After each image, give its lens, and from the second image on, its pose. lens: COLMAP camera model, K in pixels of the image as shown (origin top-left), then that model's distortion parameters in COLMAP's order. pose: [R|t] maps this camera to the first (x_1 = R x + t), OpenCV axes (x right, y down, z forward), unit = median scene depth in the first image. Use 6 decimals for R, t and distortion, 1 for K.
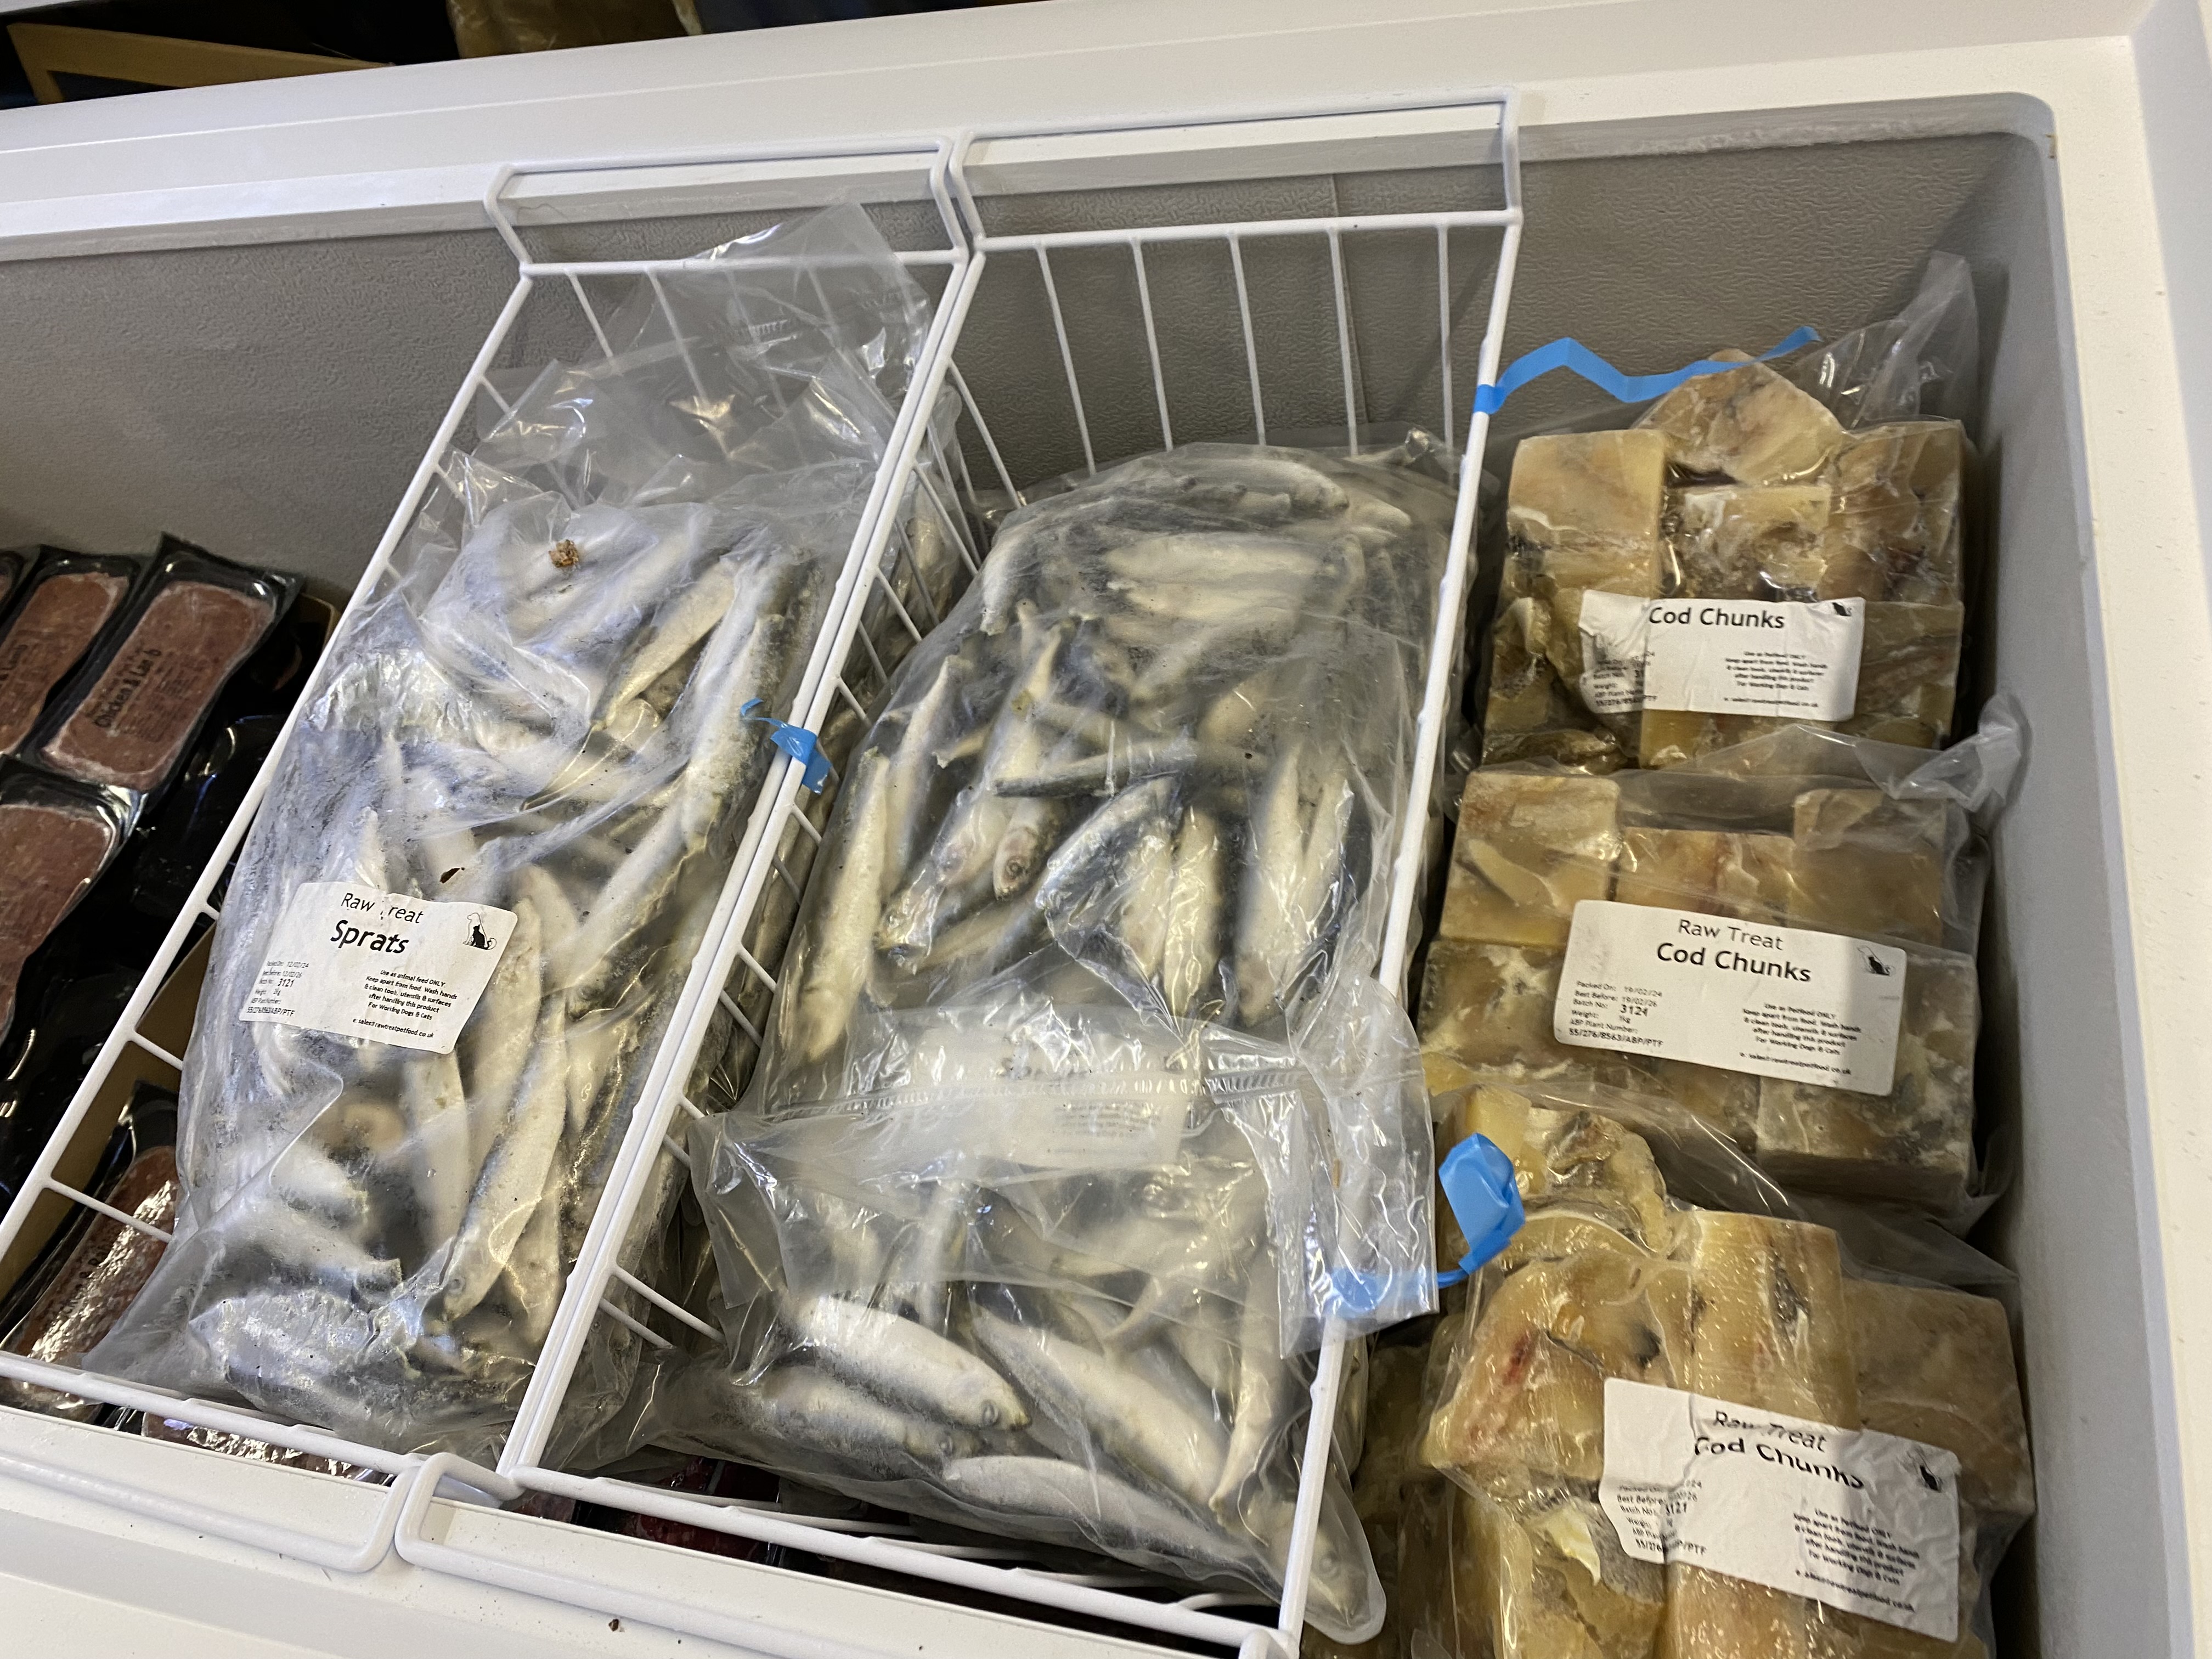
lens RADIAL K [[1642.4, 0, 1106.6], [0, 1642.4, 886.0], [0, 0, 1]] dist [0.016502, -0.007842]
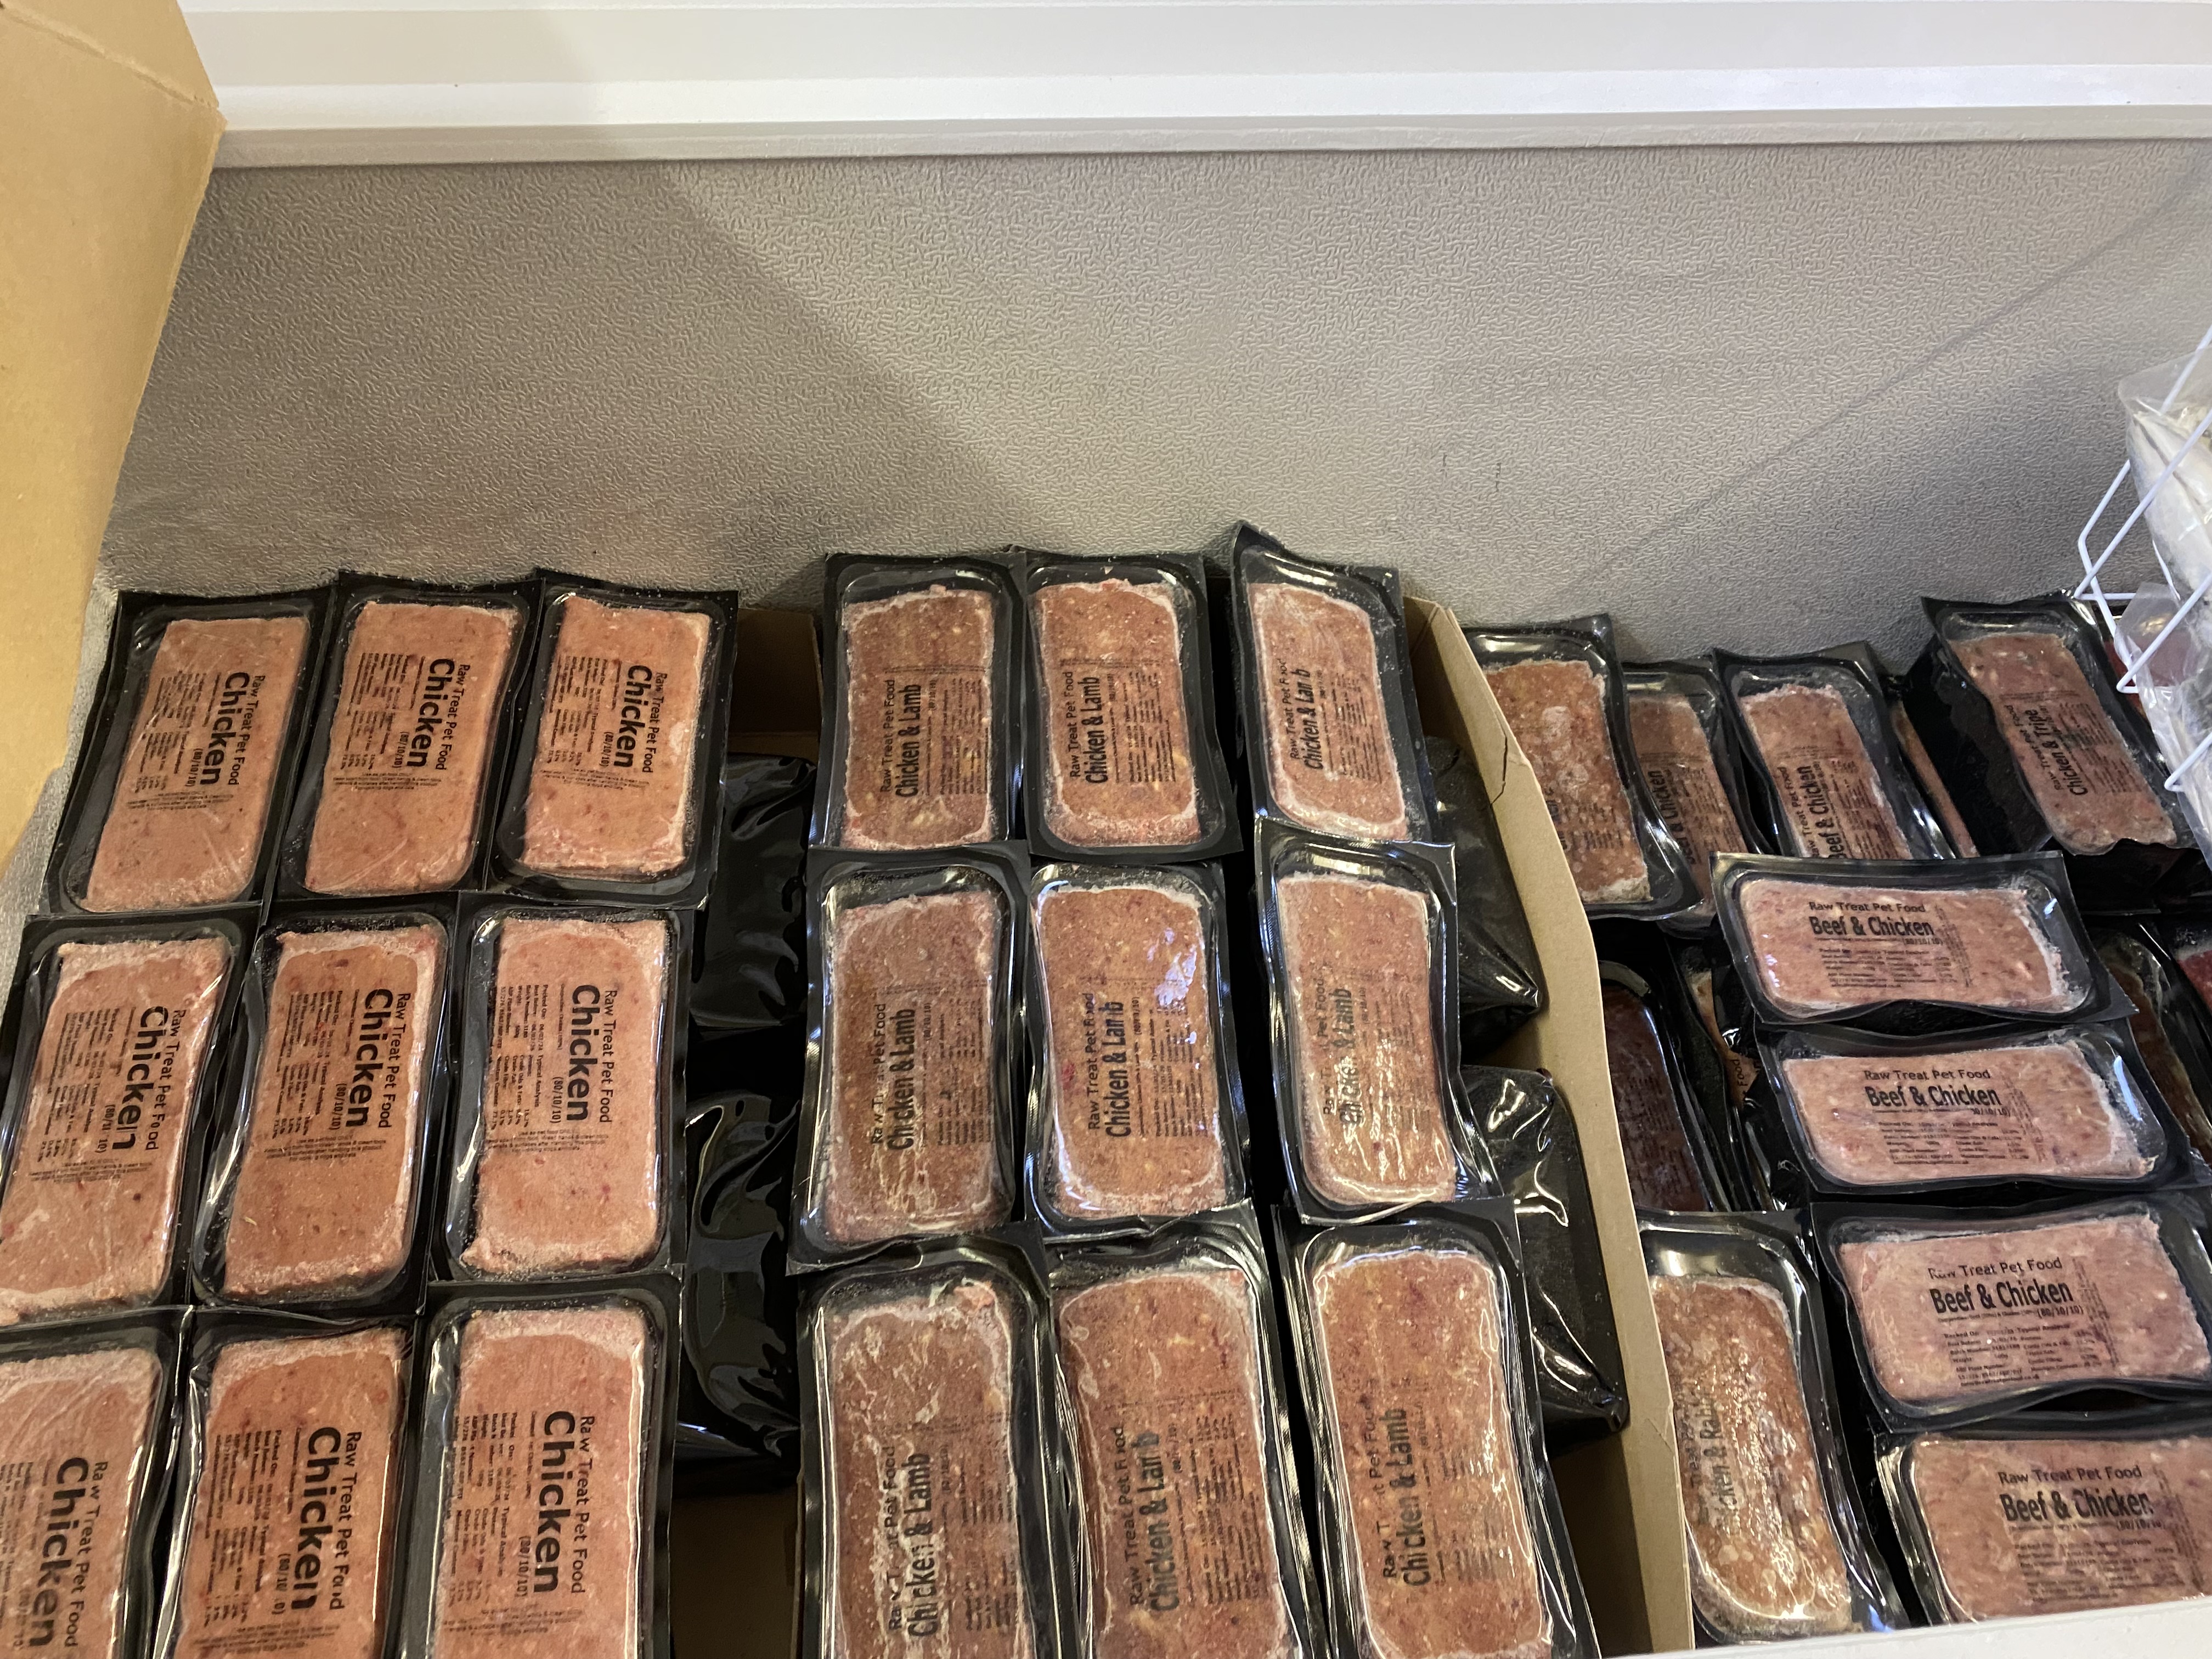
lens RADIAL K [[1642.4, 0, 1106.6], [0, 1642.4, 886.0], [0, 0, 1]] dist [0.016502, -0.007842]
pose [[0.912546, -0.111708, 0.393422, -0.987255], [0.118660, 0.992912, 0.006692, -0.057736], [-0.391381, 0.040577, 0.919333, 0.327363]]
